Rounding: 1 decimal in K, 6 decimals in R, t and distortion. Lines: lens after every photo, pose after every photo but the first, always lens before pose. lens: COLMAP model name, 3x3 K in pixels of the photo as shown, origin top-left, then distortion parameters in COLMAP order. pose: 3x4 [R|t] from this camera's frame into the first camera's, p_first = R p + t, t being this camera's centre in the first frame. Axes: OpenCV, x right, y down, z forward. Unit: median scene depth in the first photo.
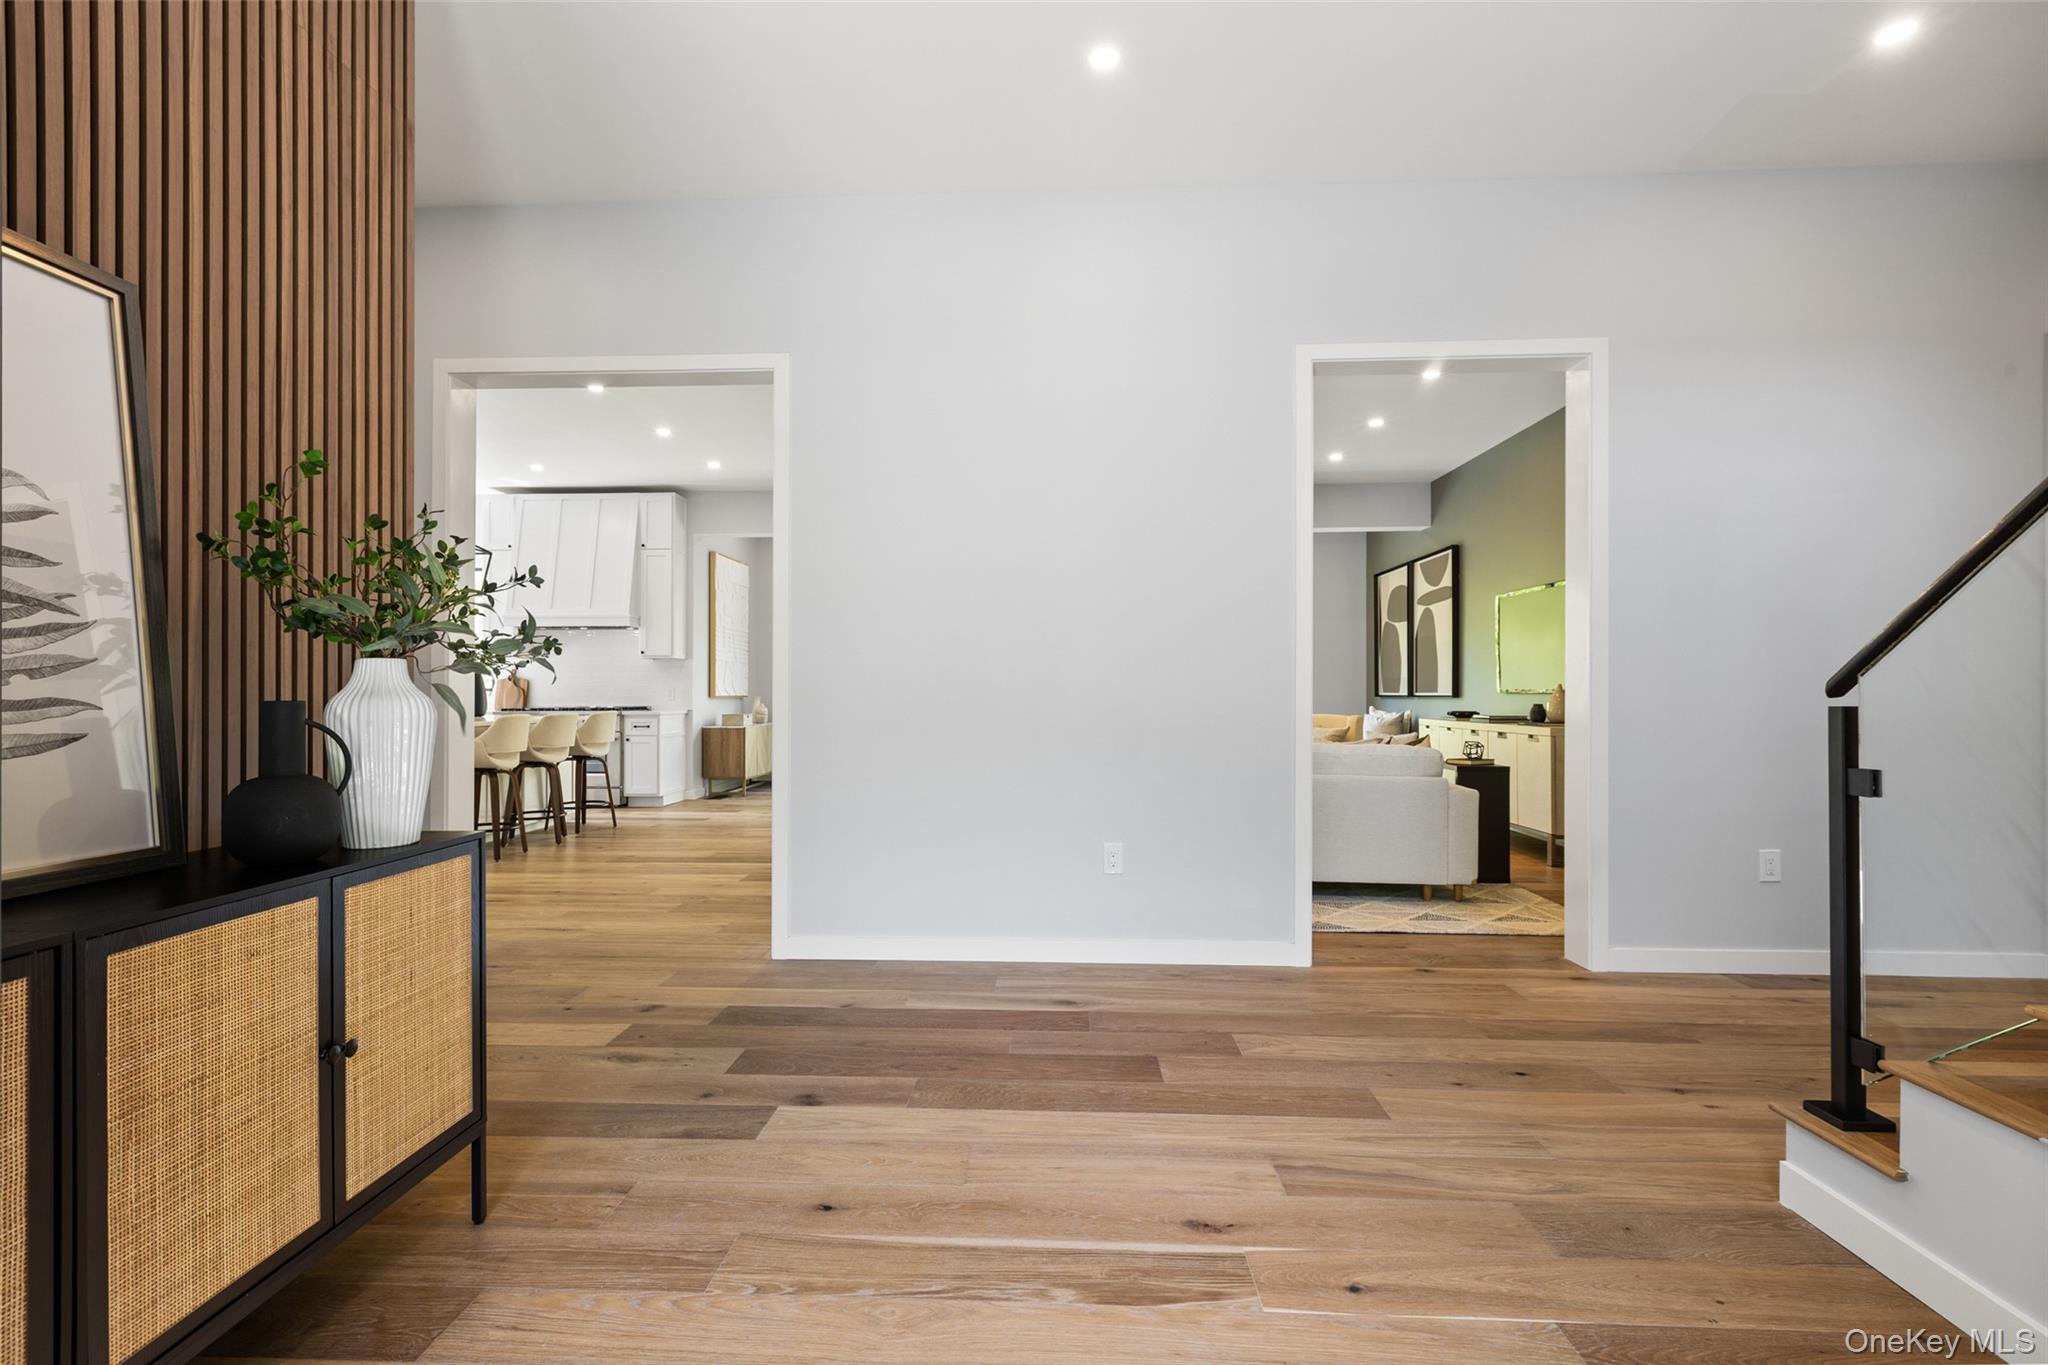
lens RADIAL K [[934.8, 0, 1016.3], [0, 934.8, 686.1], [0, 0, 1]] dist [0.001679, 0.000463]
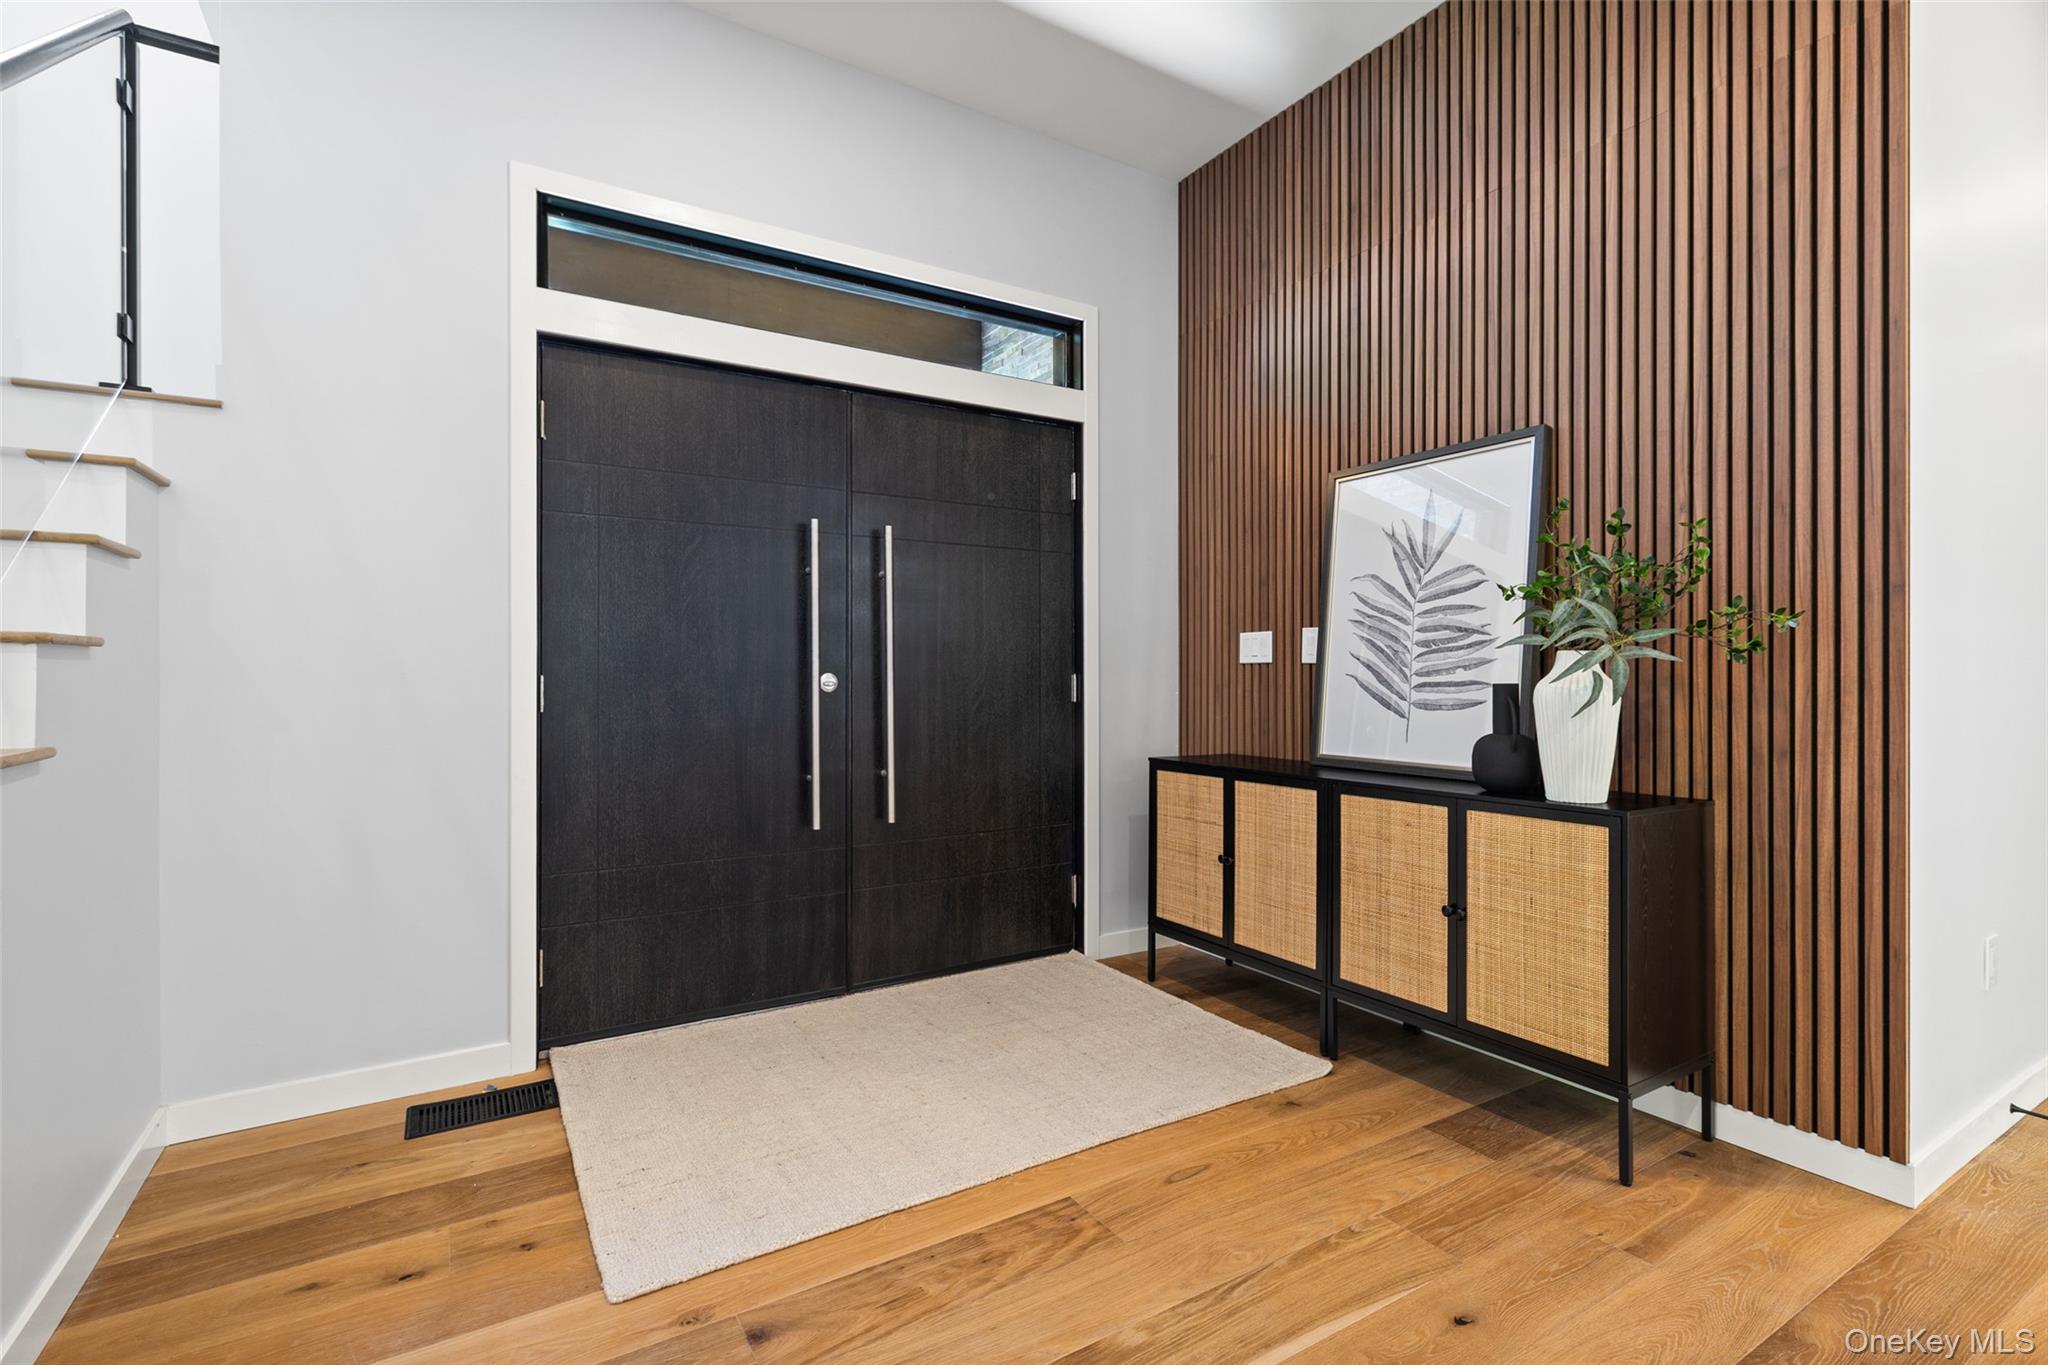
lens RADIAL K [[934.8, 0, 1016.3], [0, 934.8, 686.1], [0, 0, 1]] dist [0.001679, 0.000463]
pose [[-0.828771, 0.004060, -0.559573, 0.767256], [0.001062, 0.999983, 0.005683, 0.011697], [0.559587, 0.004116, -0.828761, 1.986257]]
